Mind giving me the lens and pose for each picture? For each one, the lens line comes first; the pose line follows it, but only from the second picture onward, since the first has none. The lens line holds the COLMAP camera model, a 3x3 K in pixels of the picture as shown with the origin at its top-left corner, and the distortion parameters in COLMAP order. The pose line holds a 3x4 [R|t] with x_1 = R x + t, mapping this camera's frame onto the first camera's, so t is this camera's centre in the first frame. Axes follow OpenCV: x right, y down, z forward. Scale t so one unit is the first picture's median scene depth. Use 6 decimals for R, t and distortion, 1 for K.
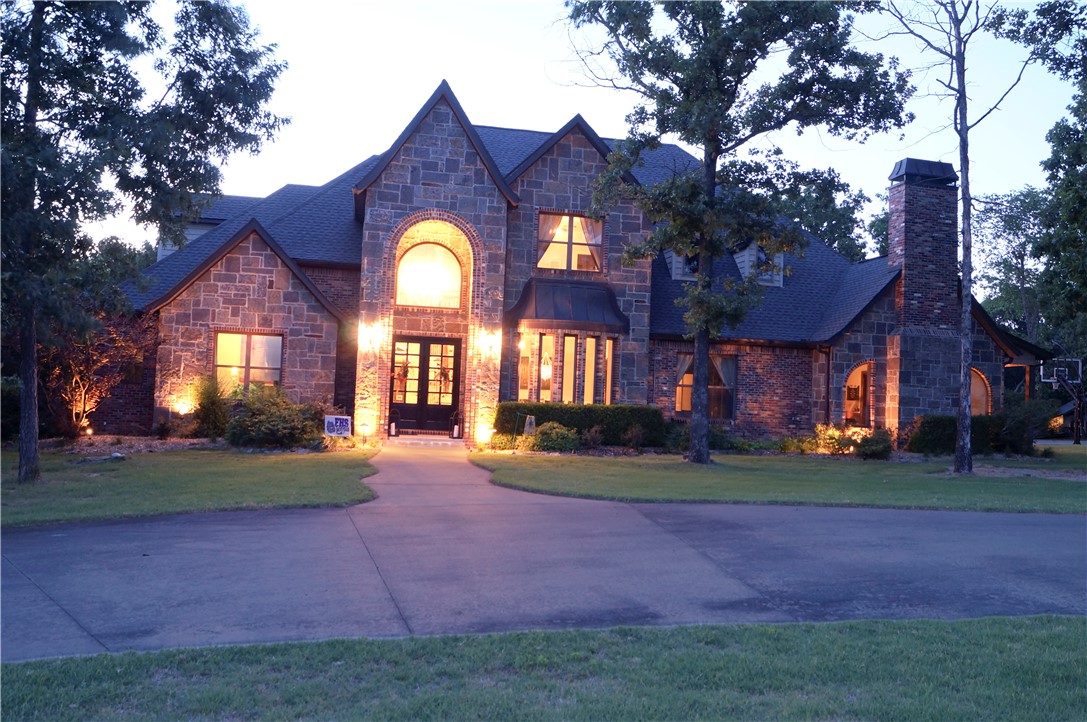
lens RADIAL K [[942.6, 0, 543.5], [0, 942.6, 361.0], [0, 0, 1]] dist [-0.071668, 0.002591]
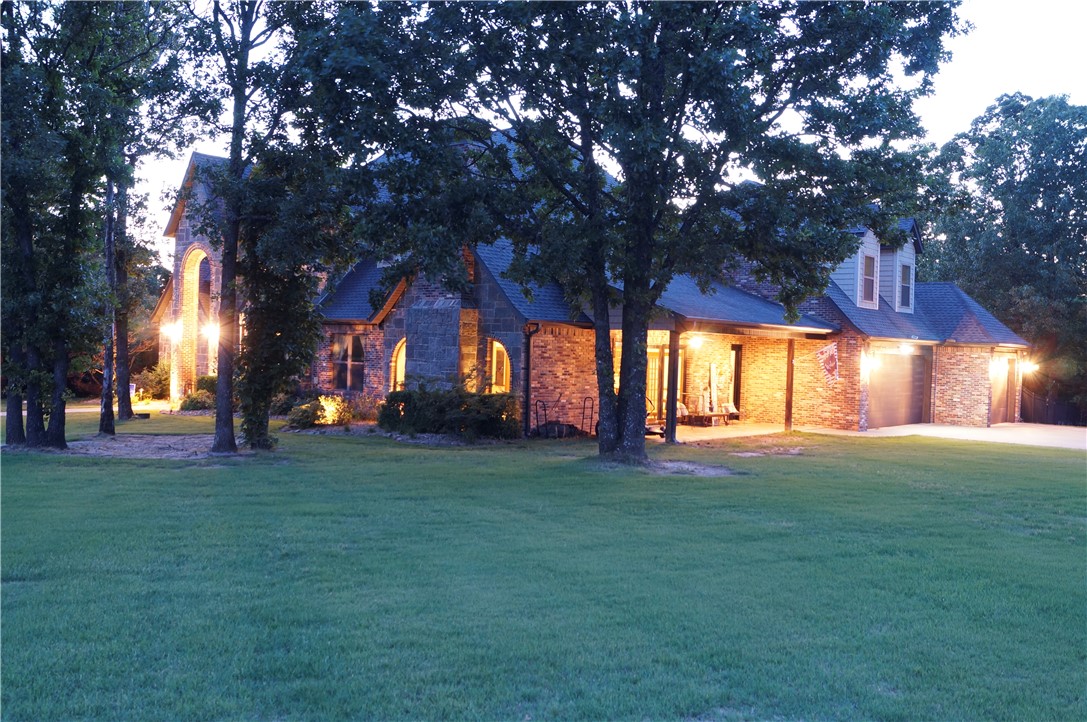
lens RADIAL K [[942.6, 0, 543.5], [0, 942.6, 361.0], [0, 0, 1]] dist [-0.071668, 0.002591]
pose [[0.641183, -0.011548, -0.767302, 1.267937], [0.028457, 0.999557, 0.008737, 0.023503], [0.766861, -0.027437, 0.641227, 0.486524]]
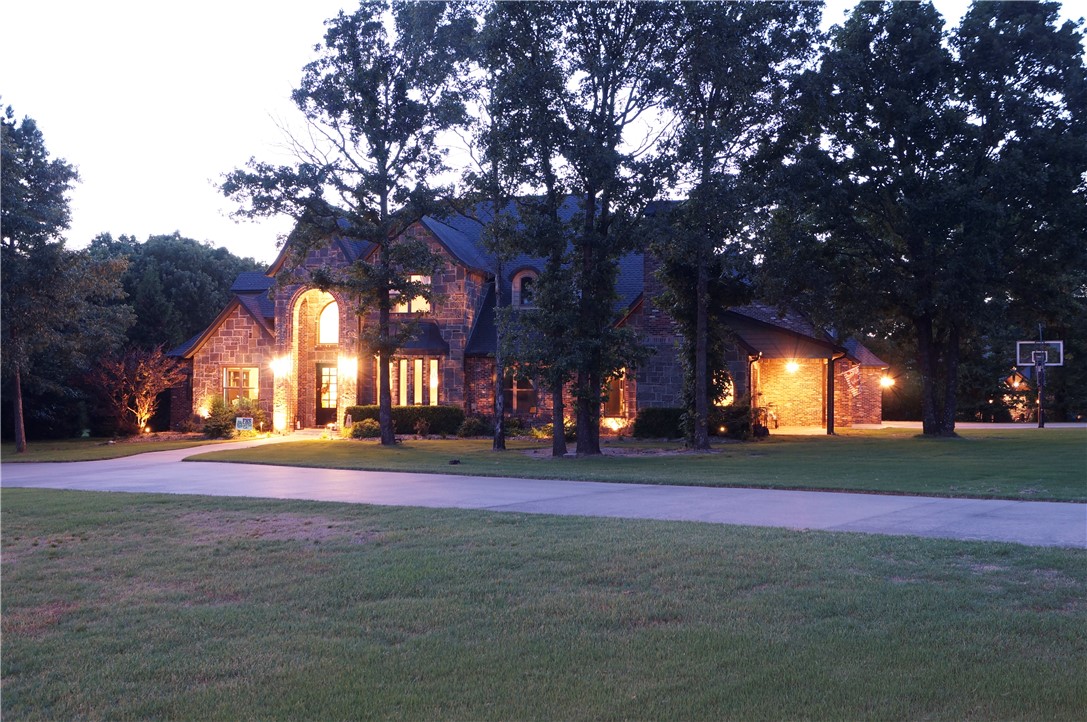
lens RADIAL K [[942.6, 0, 543.5], [0, 942.6, 361.0], [0, 0, 1]] dist [-0.071668, 0.002591]
pose [[0.901516, -0.048015, -0.430075, 0.848484], [0.049968, 0.998728, -0.006760, -0.003028], [0.429852, -0.015395, 0.902768, -0.221840]]
